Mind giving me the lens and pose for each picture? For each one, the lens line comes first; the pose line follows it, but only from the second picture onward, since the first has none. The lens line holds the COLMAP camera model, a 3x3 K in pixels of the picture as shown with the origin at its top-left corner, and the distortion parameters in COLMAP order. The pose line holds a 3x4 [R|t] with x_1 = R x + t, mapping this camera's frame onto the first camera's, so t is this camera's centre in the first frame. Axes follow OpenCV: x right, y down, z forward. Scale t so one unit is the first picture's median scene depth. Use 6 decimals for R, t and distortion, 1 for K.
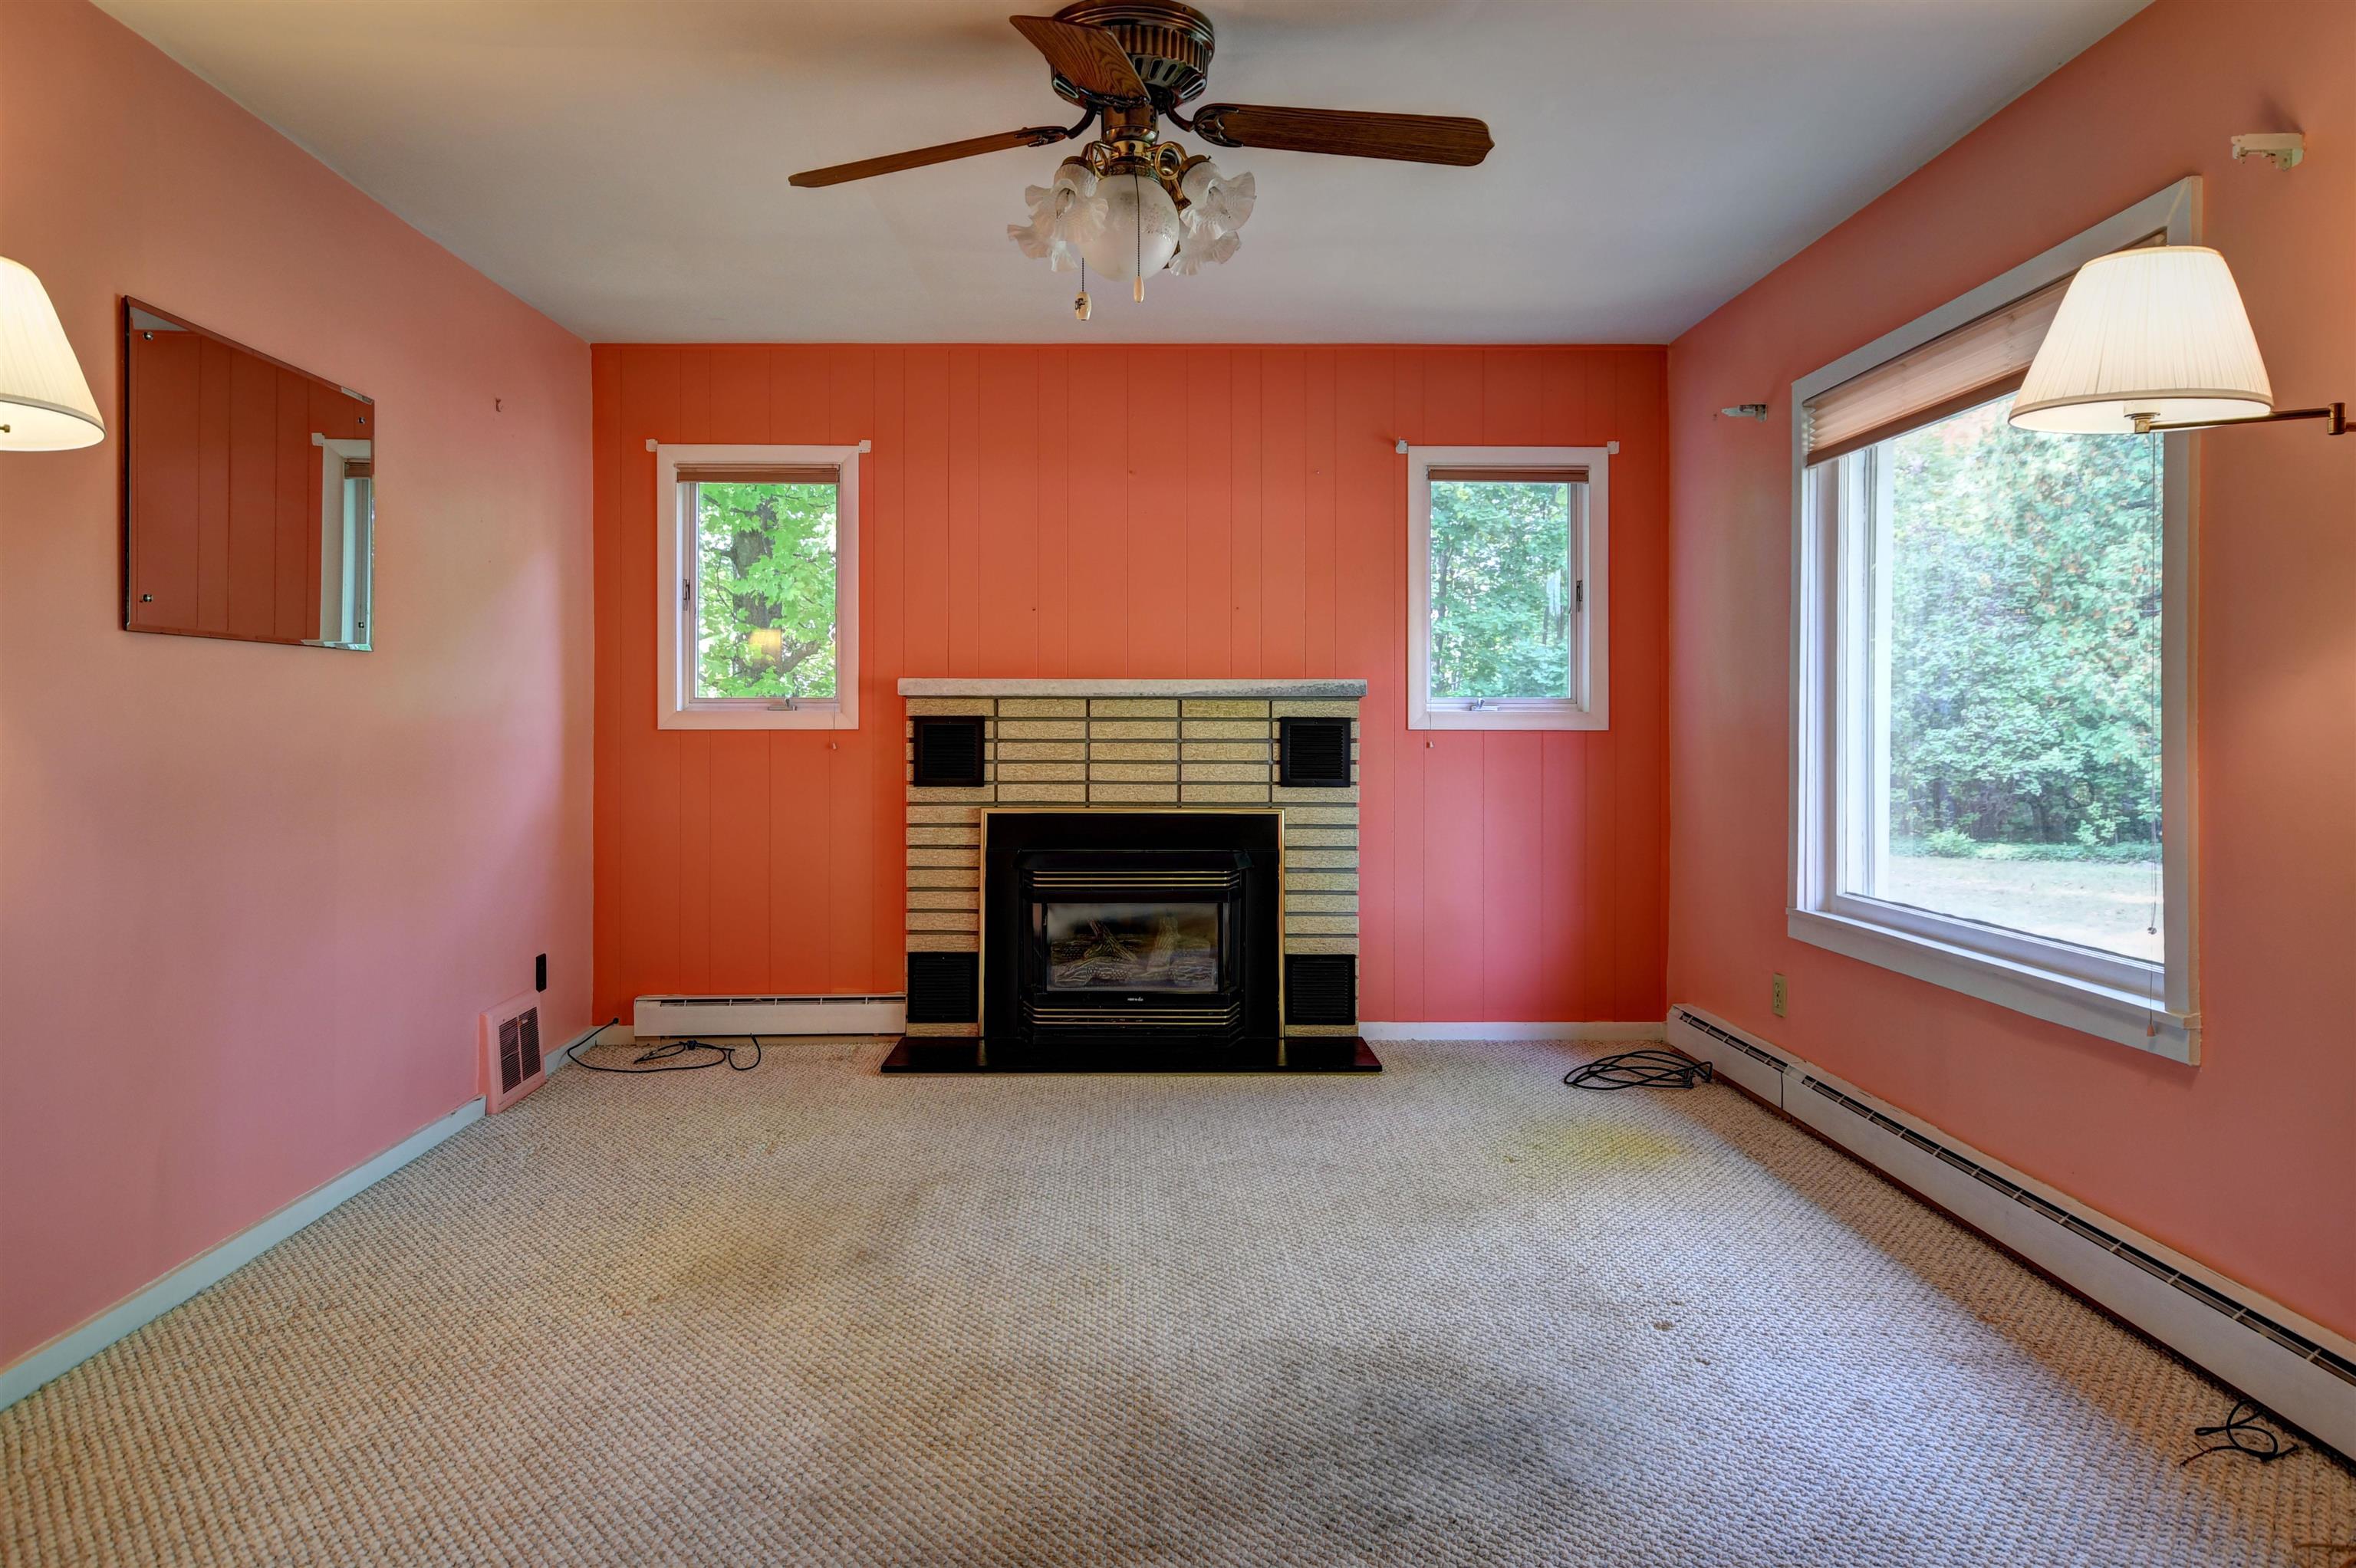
lens RADIAL K [[1500.1, 0, 1176.7], [0, 1500.1, 722.4], [0, 0, 1]] dist [0.006310, 0.005661]
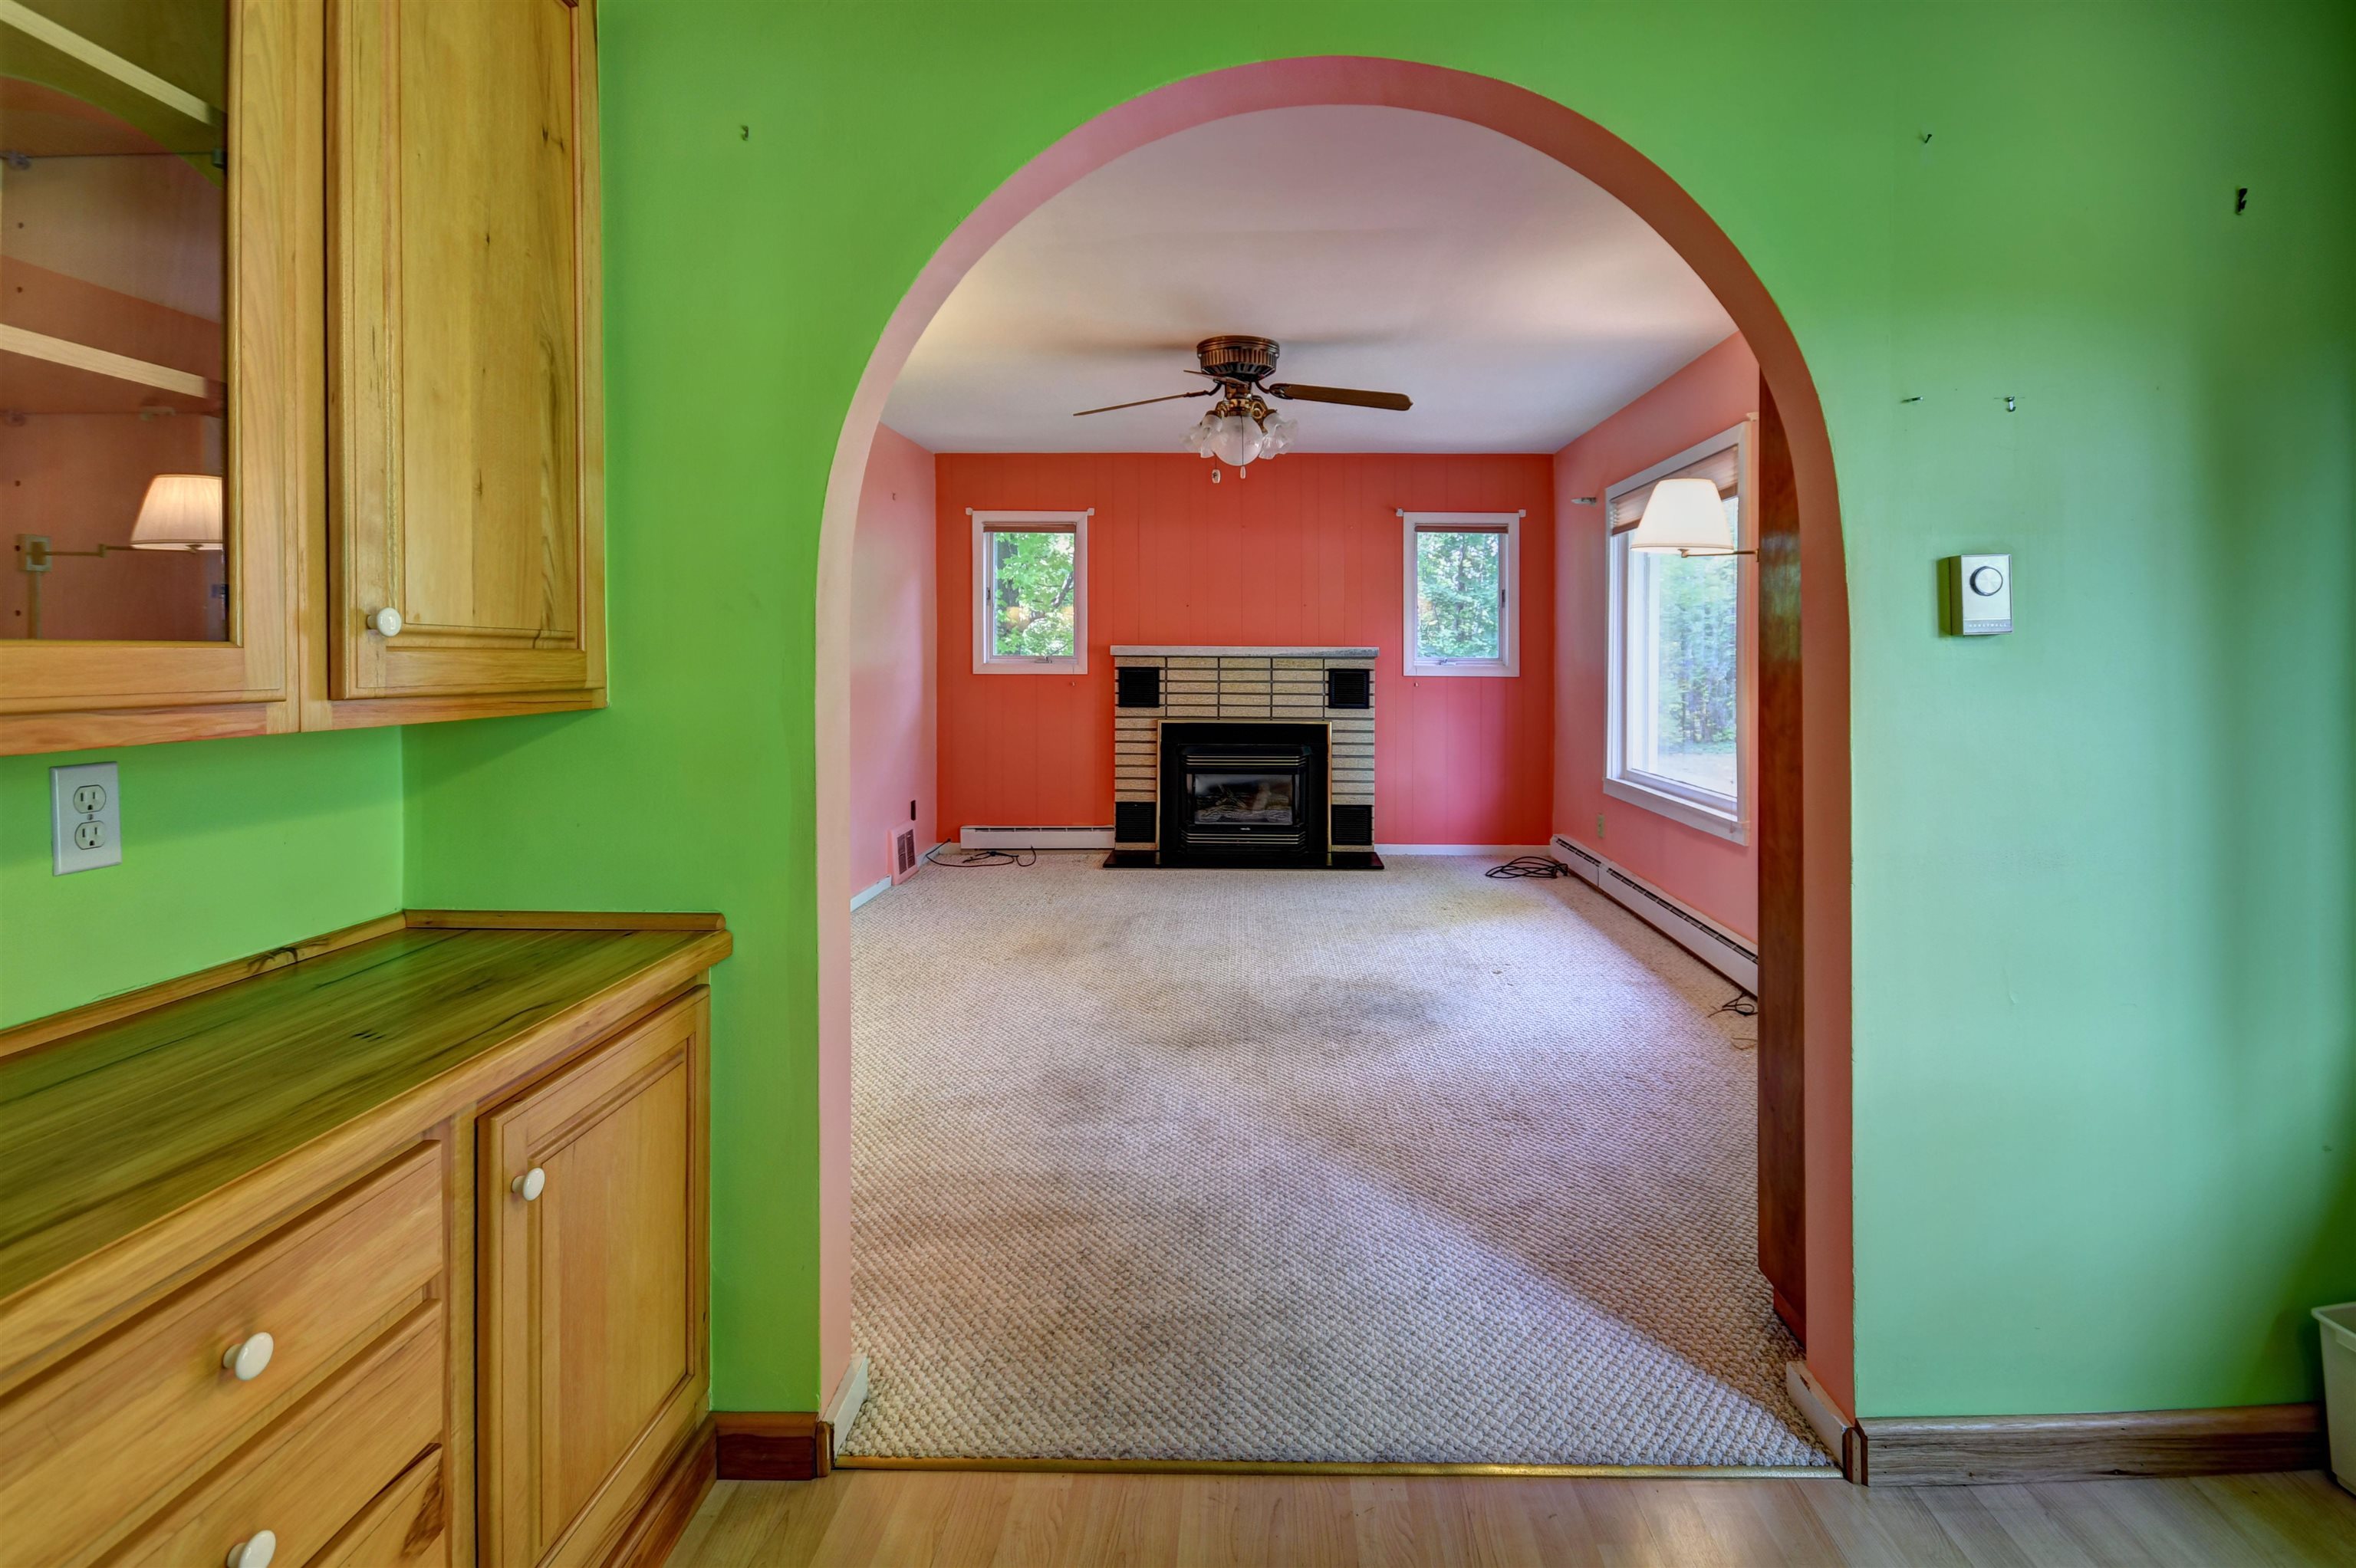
lens RADIAL K [[1116.2, 0, 1213.4], [0, 1116.2, 663.1], [0, 0, 1]] dist [-0.000900, -0.001070]
pose [[0.997967, 0.001317, -0.063716, 0.017774], [-0.000902, 0.999978, 0.006538, -0.018234], [0.063723, -0.006468, 0.997947, -0.303181]]
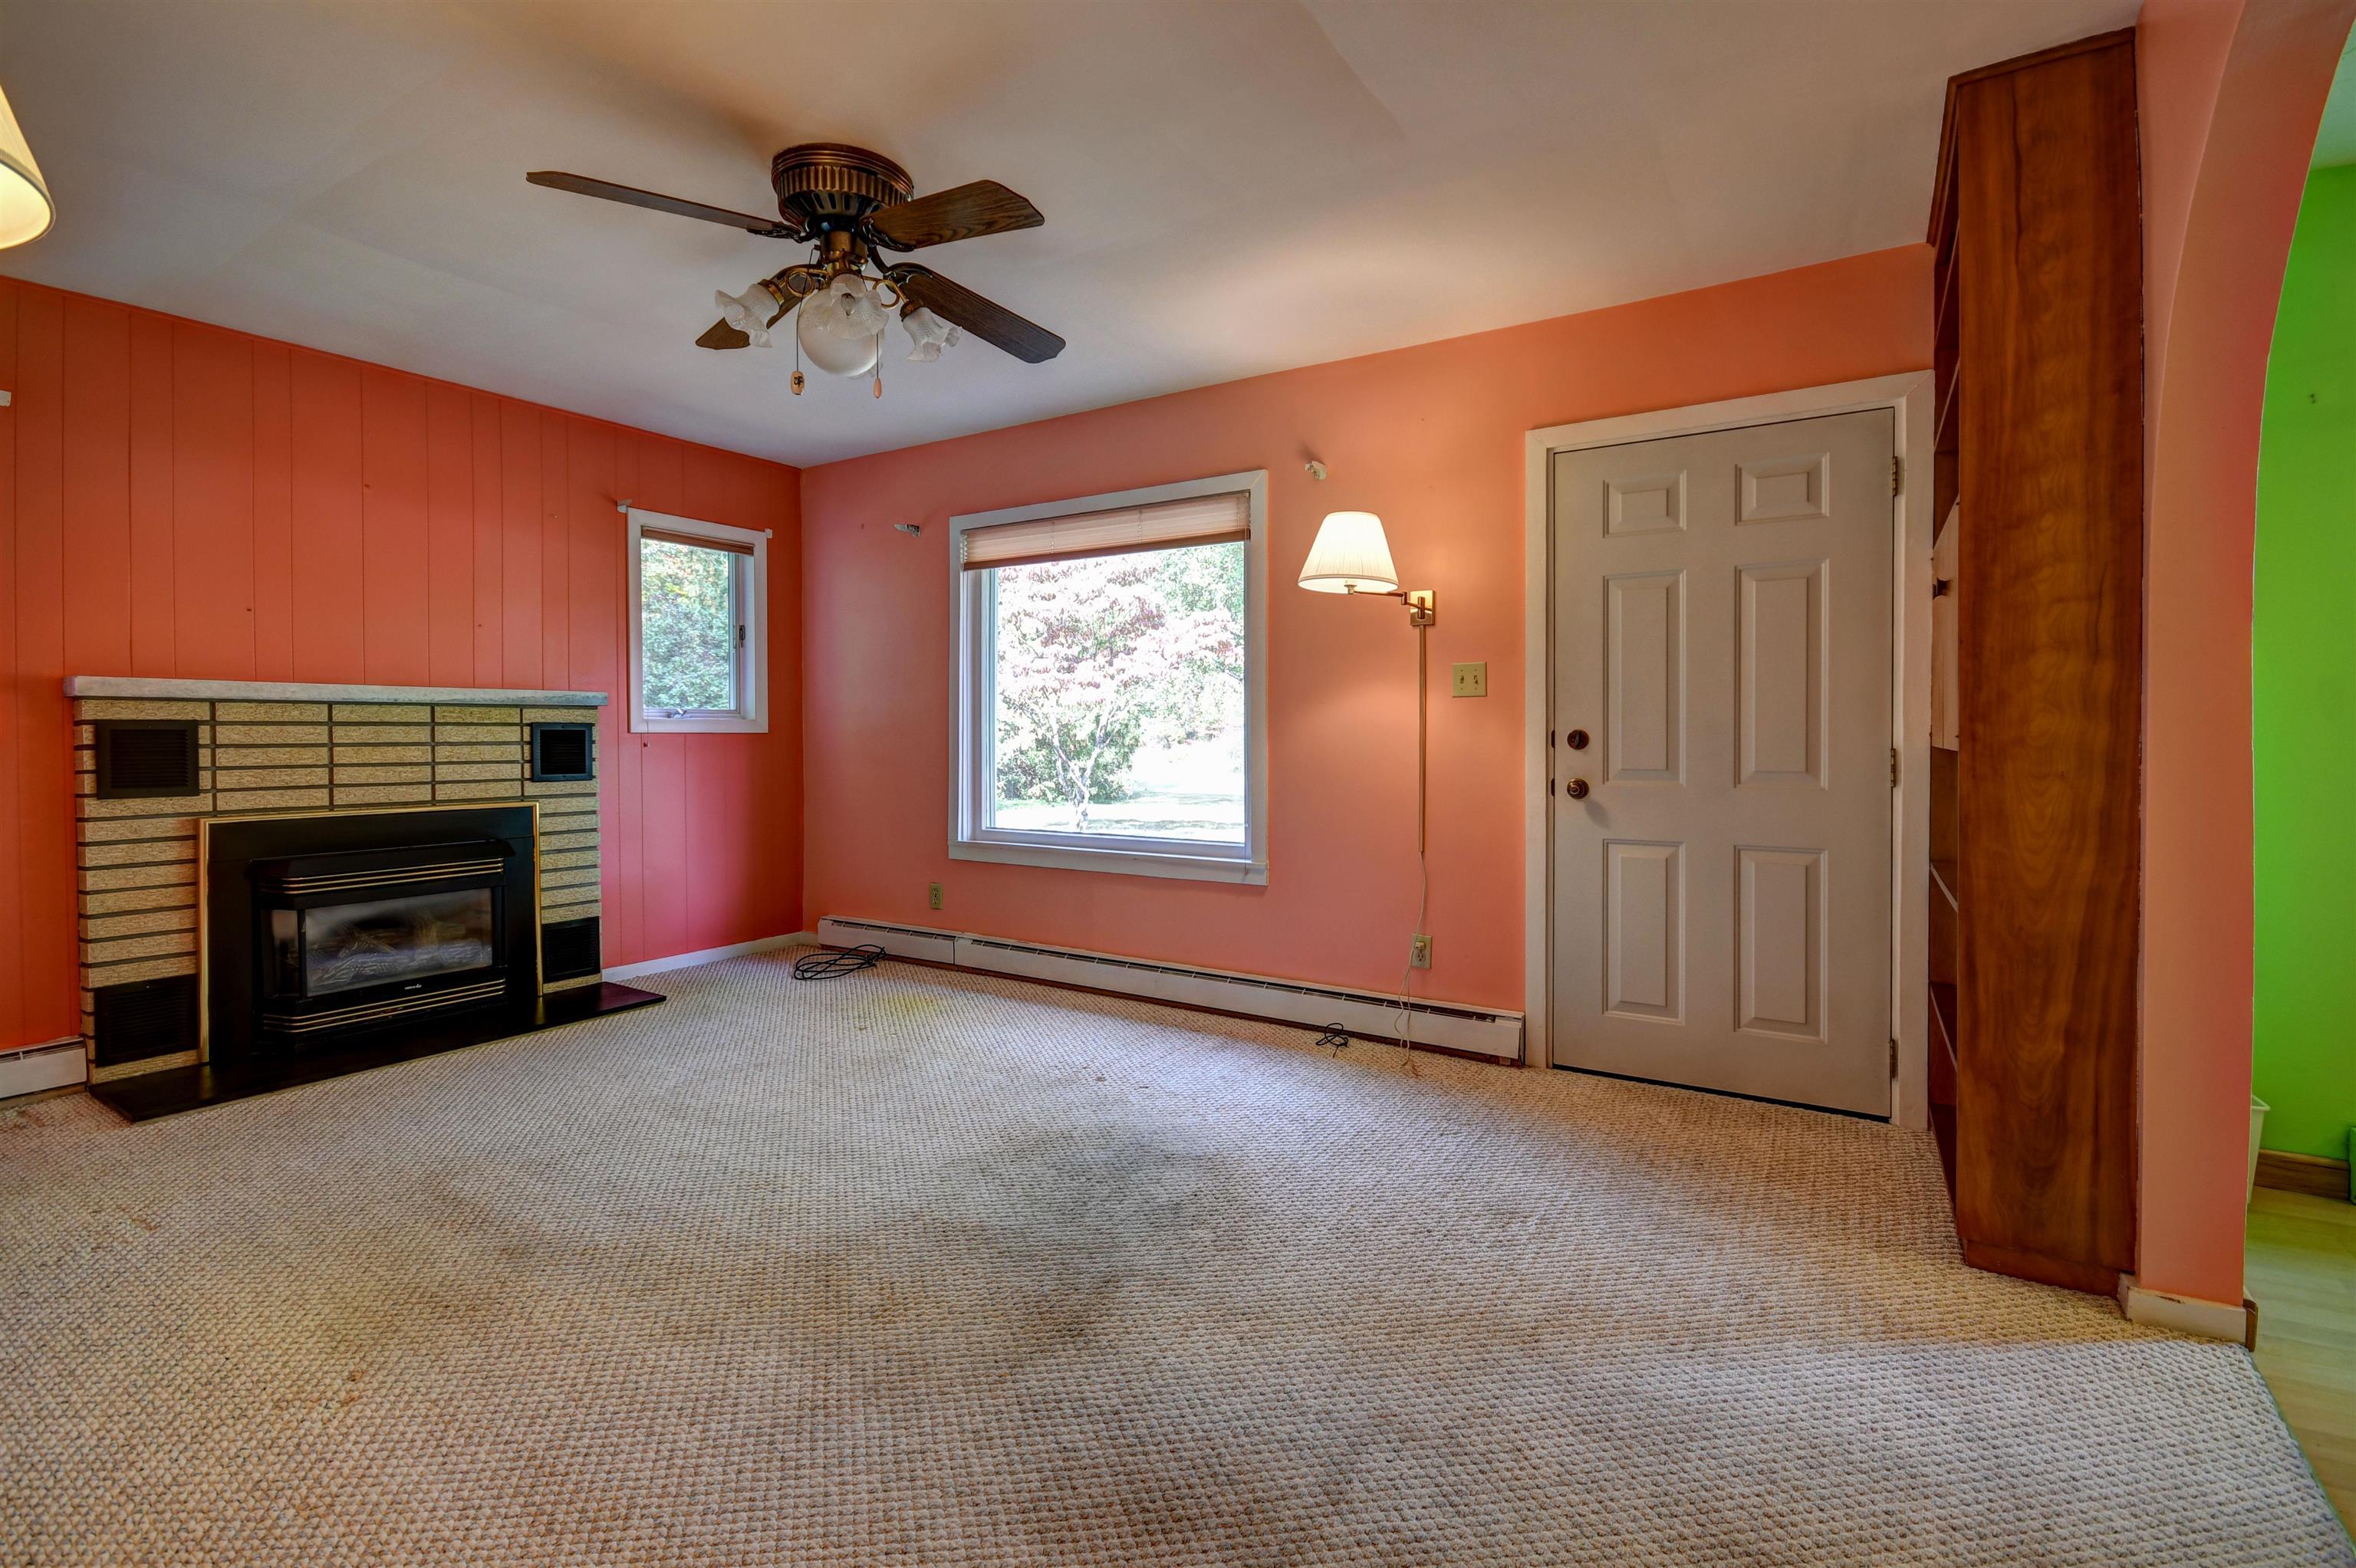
lens RADIAL K [[1072.6, 0, 1069.5], [0, 1072.6, 747.9], [0, 0, 1]] dist [0.000830, -0.006268]
pose [[0.573570, -0.014826, 0.819022, -0.376032], [0.001778, 0.999856, 0.016855, 0.002996], [-0.819155, -0.008211, 0.573514, 0.182597]]
